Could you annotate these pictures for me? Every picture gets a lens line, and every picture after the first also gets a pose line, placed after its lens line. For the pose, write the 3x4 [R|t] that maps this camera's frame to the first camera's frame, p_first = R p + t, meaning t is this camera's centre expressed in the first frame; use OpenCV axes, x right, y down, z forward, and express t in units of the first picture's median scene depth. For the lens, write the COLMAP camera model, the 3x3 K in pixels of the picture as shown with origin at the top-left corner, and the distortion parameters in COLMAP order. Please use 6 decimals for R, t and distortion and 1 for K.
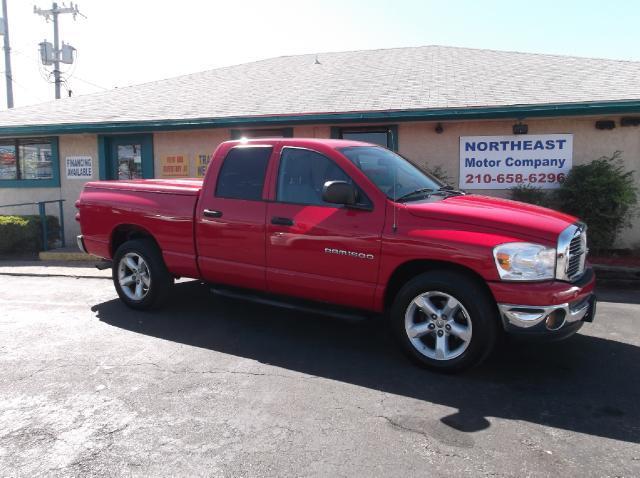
lens RADIAL K [[529.5, 0, 320.0], [0, 529.5, 240.6], [0, 0, 1]] dist [-0.007310, 0.018100]
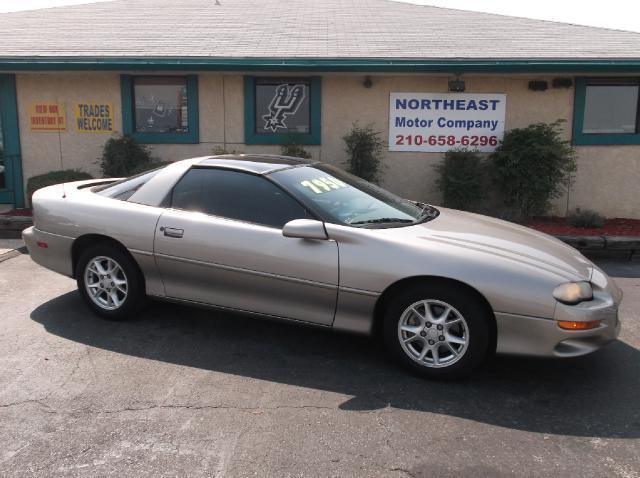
lens RADIAL K [[529.5, 0, 319.3], [0, 529.5, 236.7], [0, 0, 1]] dist [-0.007310, 0.018100]
pose [[0.977281, -0.018387, 0.211147, -0.048973], [0.005472, 0.998087, 0.061589, -0.007750], [-0.211876, -0.059034, 0.975512, 0.133846]]
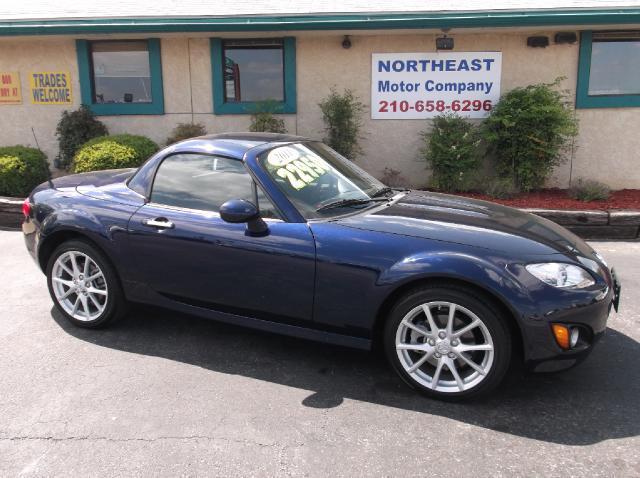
lens RADIAL K [[529.5, 0, 318.7], [0, 529.5, 236.4], [0, 0, 1]] dist [-0.007310, 0.018100]
pose [[0.982593, -0.039902, 0.181437, 0.025881], [0.020289, 0.993868, 0.108691, -0.007129], [-0.184661, -0.103118, 0.977378, 0.194363]]
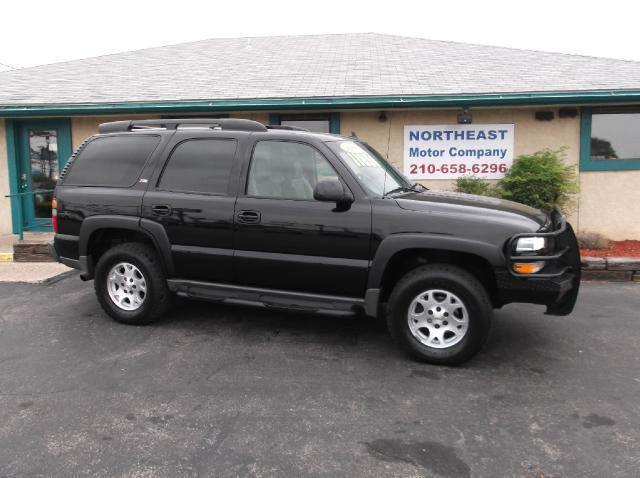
lens RADIAL K [[529.5, 0, 319.3], [0, 529.5, 235.6], [0, 0, 1]] dist [-0.007310, 0.018100]
pose [[0.990784, -0.015831, 0.134525, -0.024129], [0.014350, 0.999825, 0.011971, -0.008113], [-0.134691, -0.009930, 0.990838, 0.054910]]
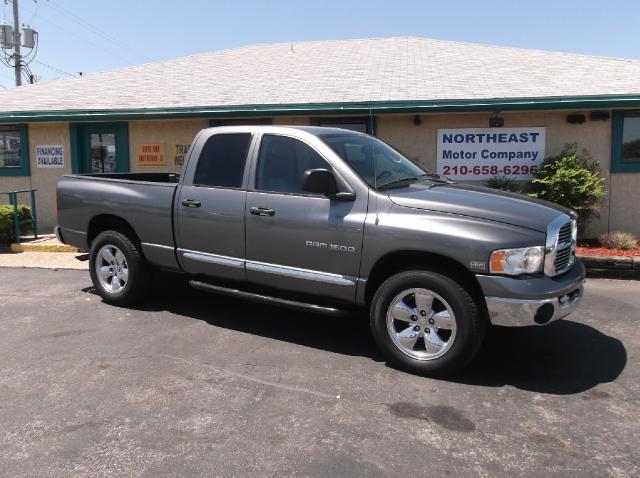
lens RADIAL K [[529.5, 0, 320.0], [0, 529.5, 237.6], [0, 0, 1]] dist [-0.007310, 0.018100]
pose [[0.997971, -0.002724, 0.063615, -0.026820], [0.001815, 0.999896, 0.014334, -0.002120], [-0.063648, -0.014189, 0.997872, -0.005059]]
